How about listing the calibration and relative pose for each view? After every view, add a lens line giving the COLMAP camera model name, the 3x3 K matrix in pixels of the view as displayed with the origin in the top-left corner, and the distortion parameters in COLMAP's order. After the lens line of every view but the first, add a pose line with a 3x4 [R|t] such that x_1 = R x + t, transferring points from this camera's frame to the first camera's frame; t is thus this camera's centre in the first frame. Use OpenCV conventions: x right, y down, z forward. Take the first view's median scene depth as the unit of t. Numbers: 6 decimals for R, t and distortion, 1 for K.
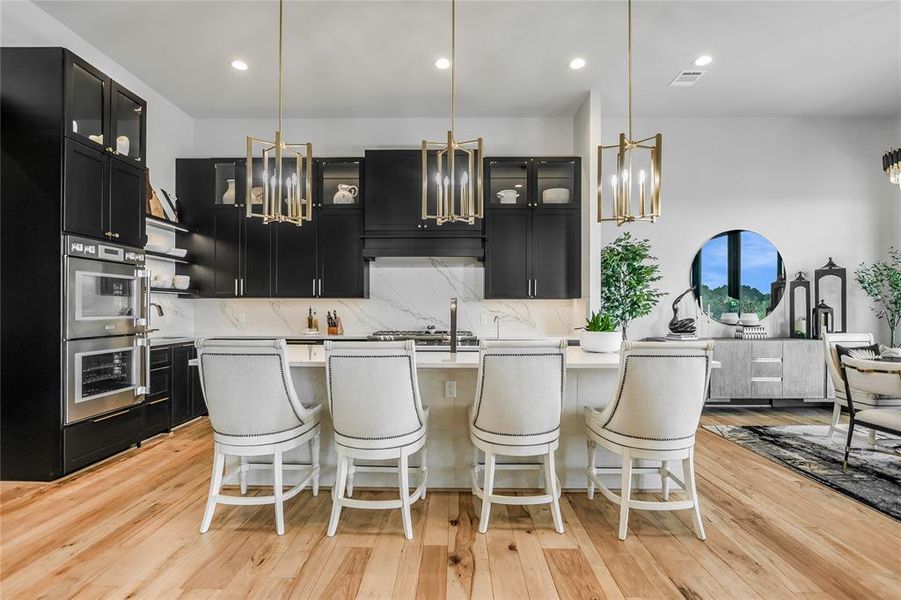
lens RADIAL K [[434.2, 0, 452.9], [0, 434.2, 310.6], [0, 0, 1]] dist [-0.014461, 0.000632]
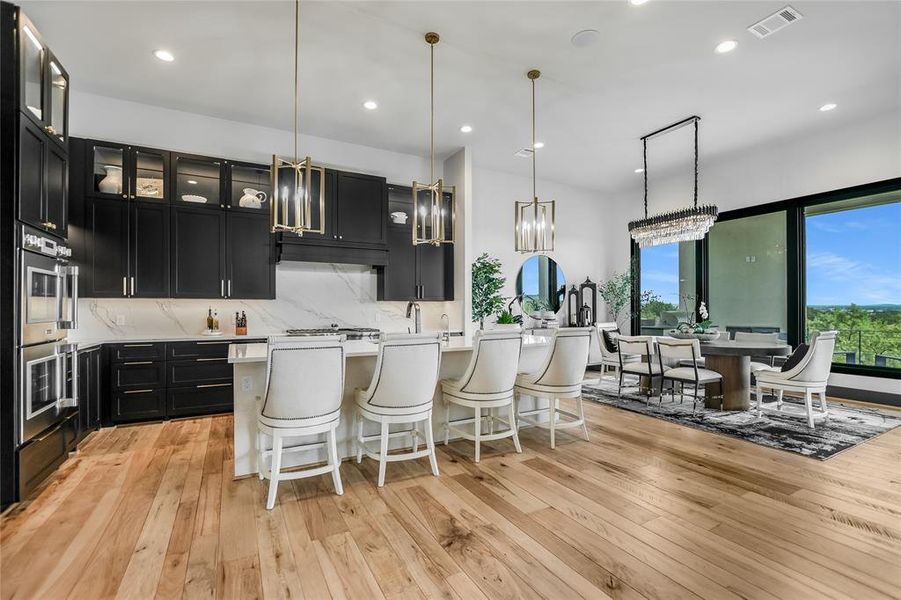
lens RADIAL K [[399.6, 0, 454.4], [0, 399.6, 309.2], [0, 0, 1]] dist [-0.022649, 0.000251]
pose [[0.870528, -0.003526, 0.492106, -0.308271], [0.005382, 0.999983, -0.002354, 0.000149], [-0.492090, 0.004698, 0.870532, -0.061914]]
